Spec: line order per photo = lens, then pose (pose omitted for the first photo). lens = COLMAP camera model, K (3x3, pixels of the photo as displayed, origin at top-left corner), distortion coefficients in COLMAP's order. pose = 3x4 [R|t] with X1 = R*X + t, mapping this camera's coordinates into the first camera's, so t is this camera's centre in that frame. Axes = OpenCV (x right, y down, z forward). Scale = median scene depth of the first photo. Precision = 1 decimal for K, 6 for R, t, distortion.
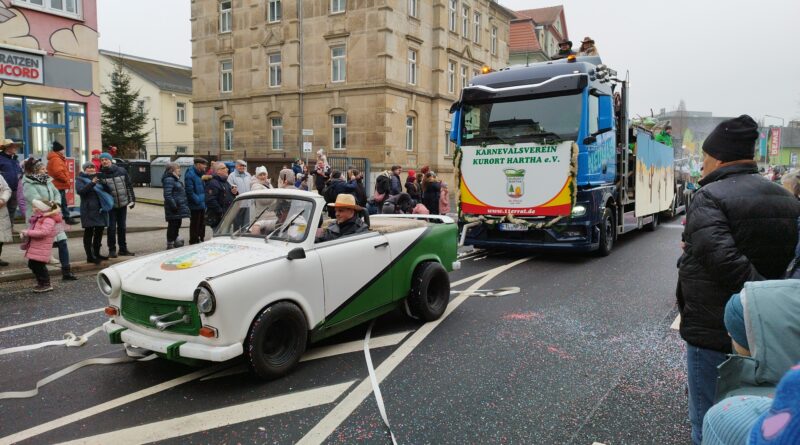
lens RADIAL K [[569.0, 0, 398.2], [0, 569.0, 224.6], [0, 0, 1]] dist [0.032508, -0.027961]
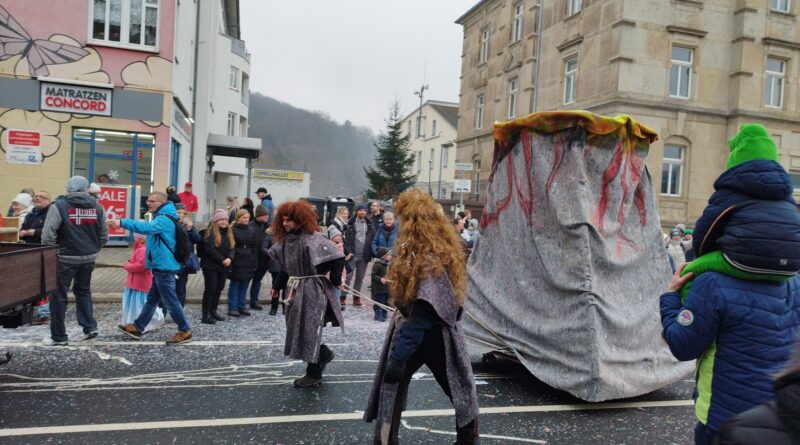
lens RADIAL K [[571.2, 0, 396.5], [0, 571.2, 217.8], [0, 0, 1]] dist [0.032875, -0.027674]
pose [[0.744483, 0.044860, -0.666132, 0.227401], [-0.111382, 0.992103, -0.057670, -0.030207], [0.658285, 0.117129, 0.743601, 0.291562]]
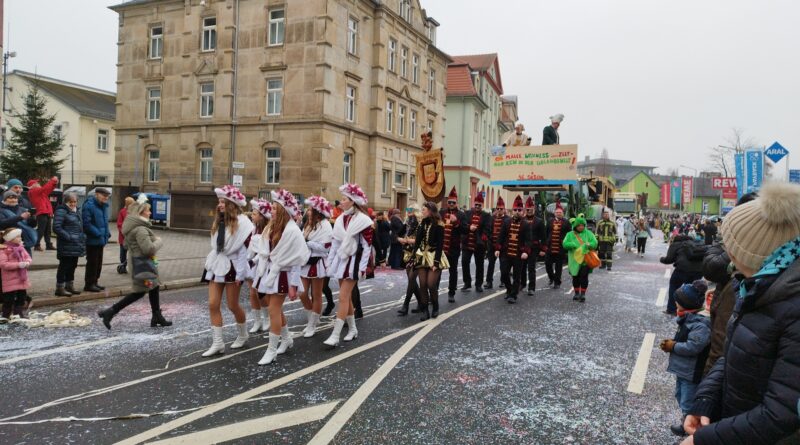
lens RADIAL K [[569.0, 0, 398.2], [0, 569.0, 224.6], [0, 0, 1]] dist [0.032508, -0.027961]
pose [[0.993305, 0.024154, 0.112964, 0.000292], [-0.016695, 0.997646, -0.066511, -0.003043], [-0.114304, 0.064180, 0.991371, 0.025211]]
